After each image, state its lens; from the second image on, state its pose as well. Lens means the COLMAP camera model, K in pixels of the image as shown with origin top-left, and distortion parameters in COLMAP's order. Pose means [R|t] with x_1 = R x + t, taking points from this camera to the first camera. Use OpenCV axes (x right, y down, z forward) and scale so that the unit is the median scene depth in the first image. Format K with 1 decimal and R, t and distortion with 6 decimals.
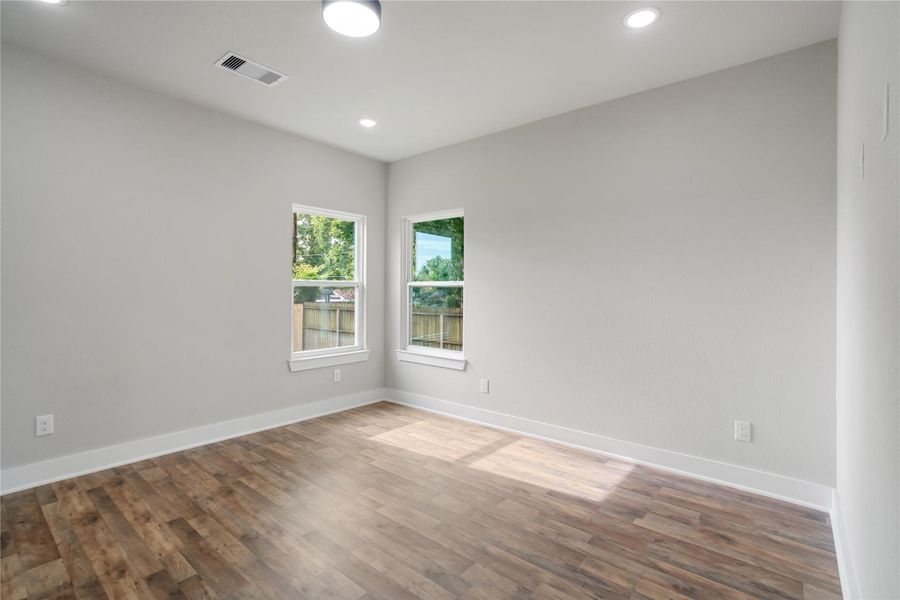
lens RADIAL K [[424.8, 0, 450.7], [0, 424.8, 291.4], [0, 0, 1]] dist [0.003422, 0.001514]
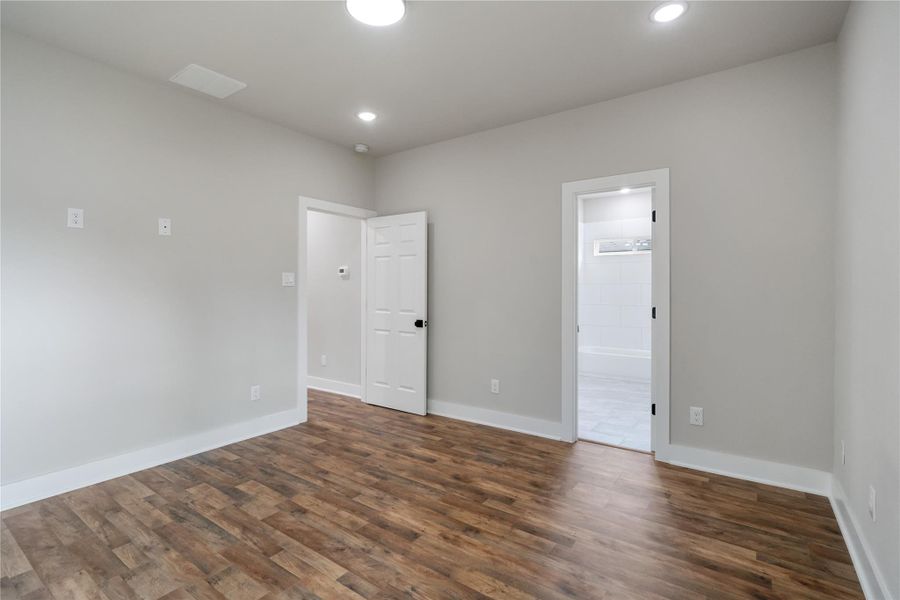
lens RADIAL K [[424.8, 0, 450.7], [0, 424.8, 291.4], [0, 0, 1]] dist [0.003422, 0.001514]
pose [[-0.996980, -0.003829, -0.077562, -0.354279], [-0.004117, 0.999985, 0.003550, -0.005305], [0.077547, 0.003858, -0.996981, 2.096070]]
